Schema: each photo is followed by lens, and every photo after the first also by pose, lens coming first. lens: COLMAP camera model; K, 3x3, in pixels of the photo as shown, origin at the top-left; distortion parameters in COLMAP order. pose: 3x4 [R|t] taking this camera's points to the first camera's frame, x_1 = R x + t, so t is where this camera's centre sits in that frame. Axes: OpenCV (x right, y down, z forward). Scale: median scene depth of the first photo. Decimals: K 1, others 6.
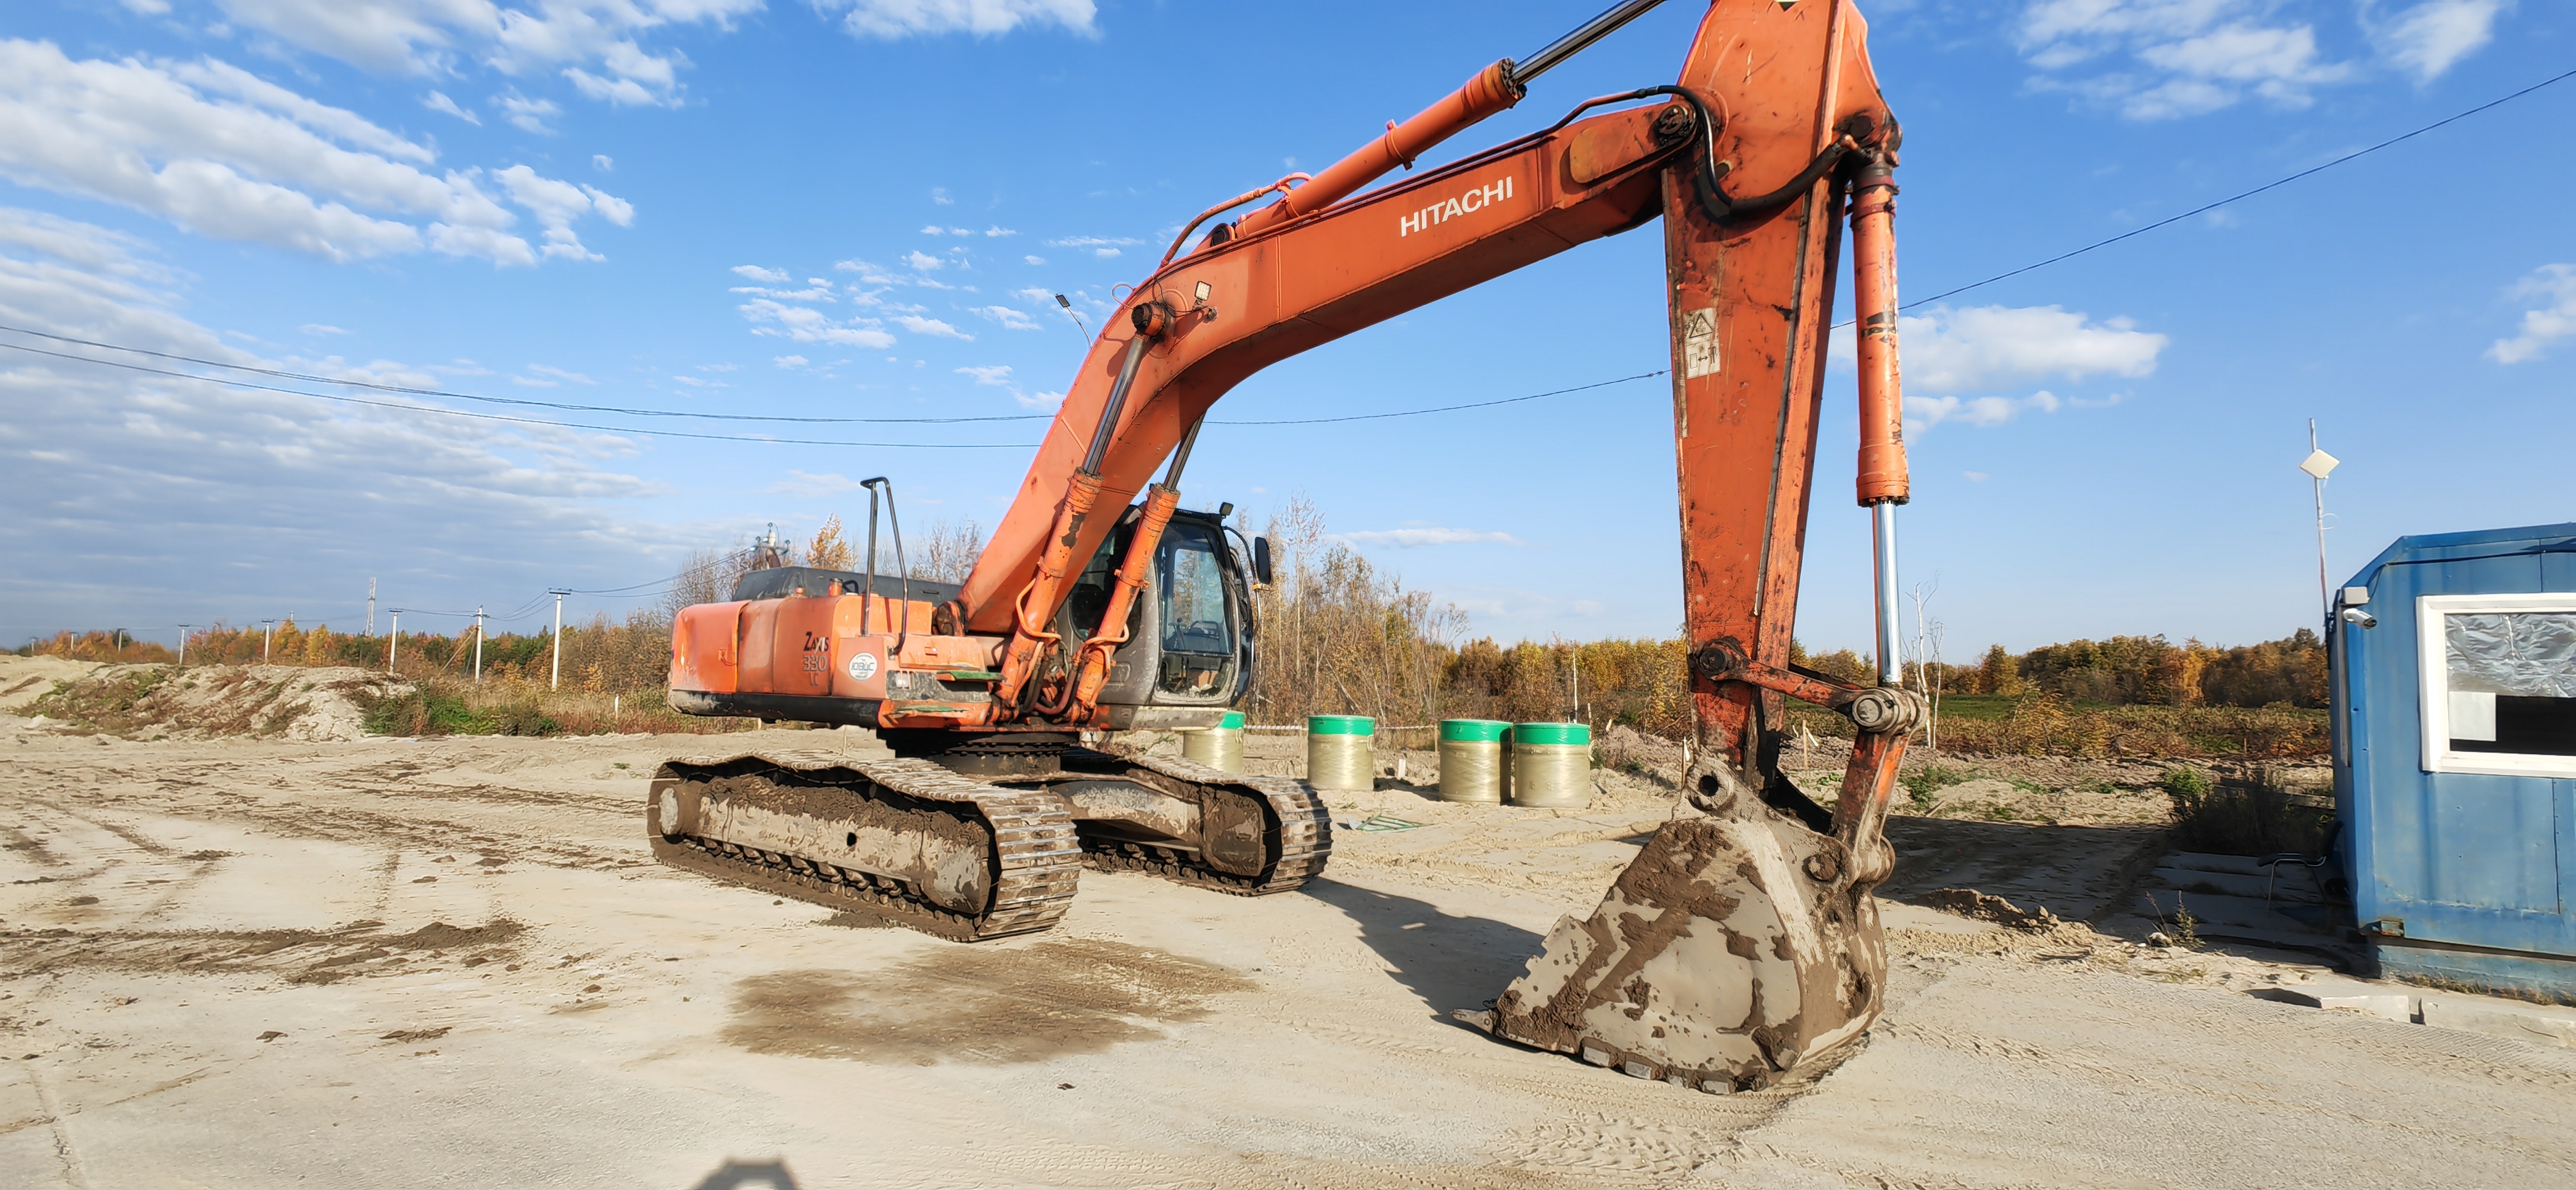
lens RADIAL K [[1291.1, 0, 1298.4], [0, 1291.1, 596.1], [0, 0, 1]] dist [0.001207, -0.002036]
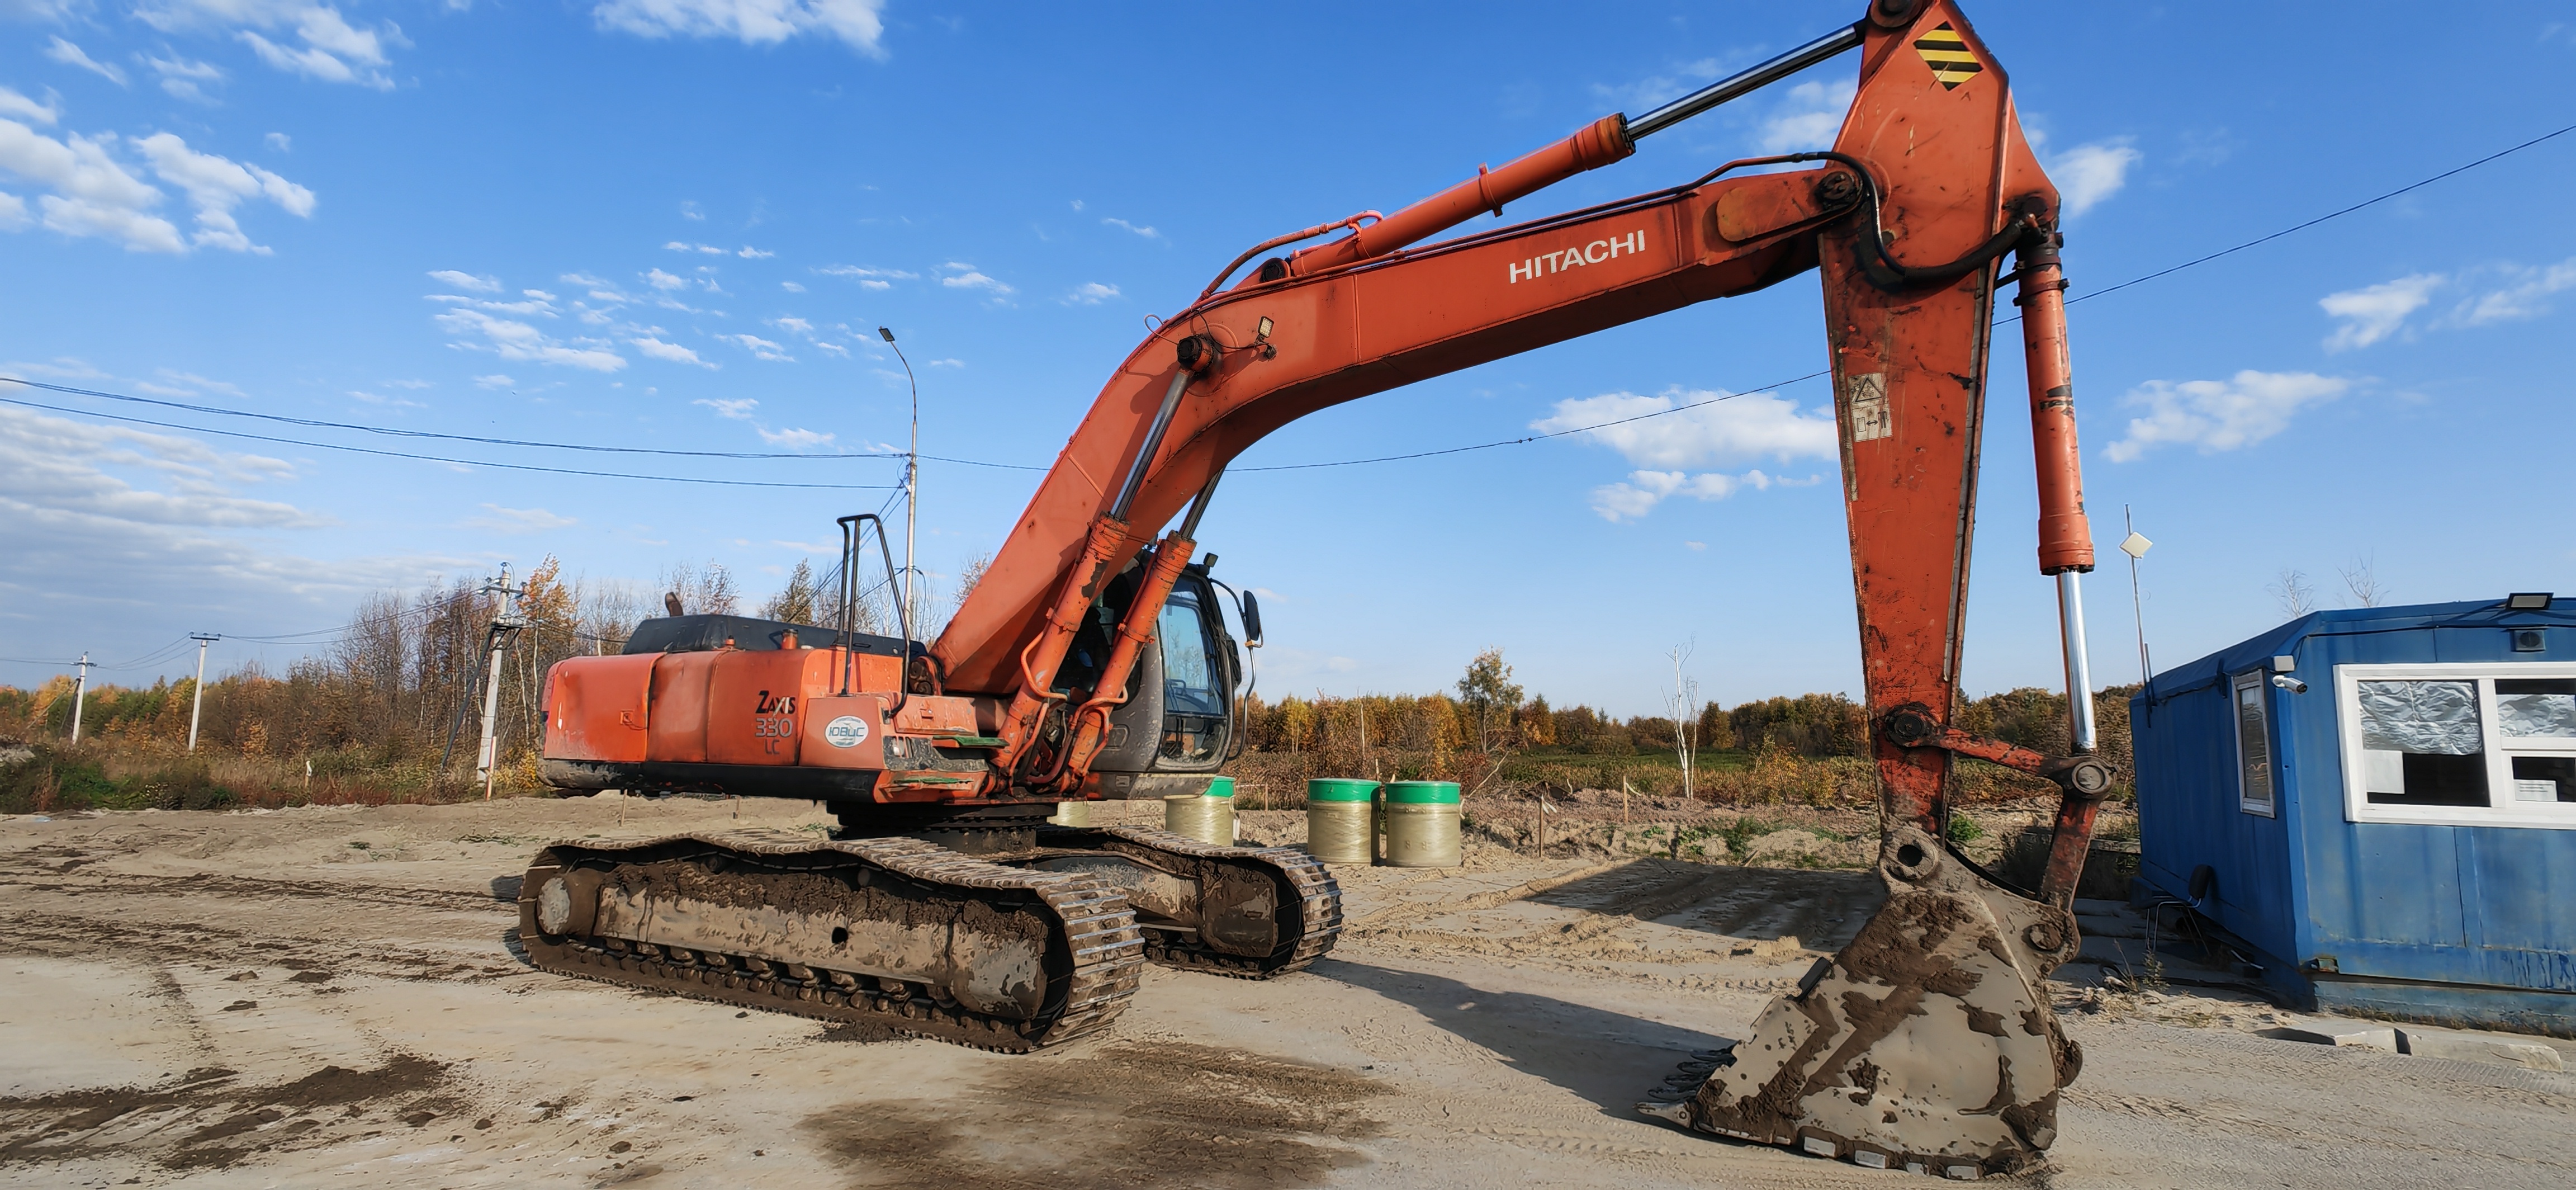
lens RADIAL K [[1291.1, 0, 1309.6], [0, 1291.1, 592.7], [0, 0, 1]] dist [0.001207, -0.002036]
pose [[0.976239, 0.019451, 0.215824, -0.211950], [-0.009820, 0.998911, -0.045605, -0.002167], [-0.216476, 0.042402, 0.975367, 0.082545]]
